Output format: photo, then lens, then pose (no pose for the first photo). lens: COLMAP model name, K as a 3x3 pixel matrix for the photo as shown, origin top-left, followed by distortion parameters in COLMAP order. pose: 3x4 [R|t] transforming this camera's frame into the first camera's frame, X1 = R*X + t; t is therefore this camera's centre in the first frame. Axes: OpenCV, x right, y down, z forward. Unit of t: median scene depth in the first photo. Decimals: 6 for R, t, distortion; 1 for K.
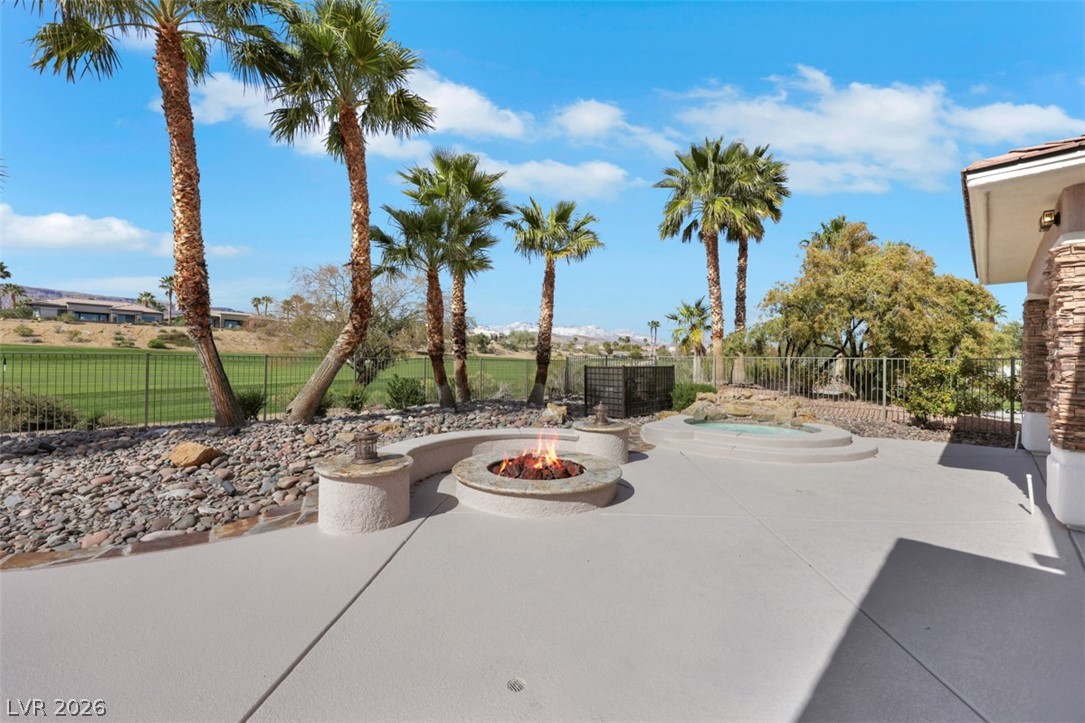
lens RADIAL K [[433.5, 0, 542.5], [0, 433.5, 361.5], [0, 0, 1]] dist [0.000795, 0.000119]
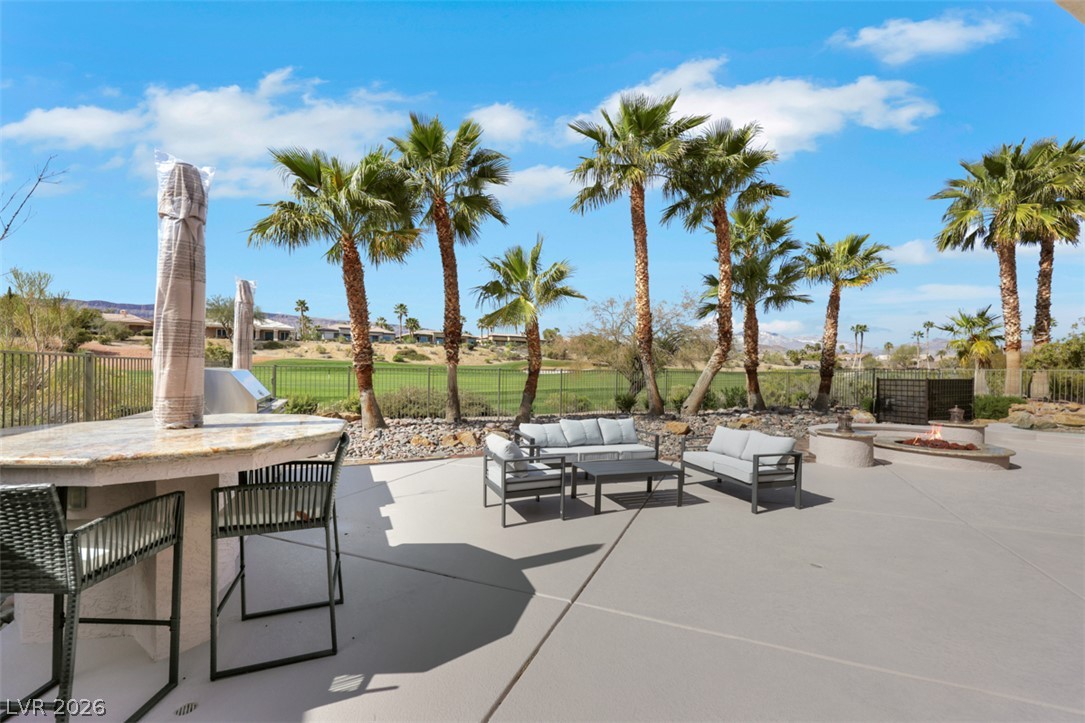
lens RADIAL K [[441.6, 0, 540.3], [0, 441.6, 377.2], [0, 0, 1]] dist [0.002479, -0.000096]
pose [[0.935785, 0.005218, -0.352531, -0.232383], [-0.001309, 0.999935, 0.011325, -0.003331], [0.352568, -0.010137, 0.935731, -0.287560]]
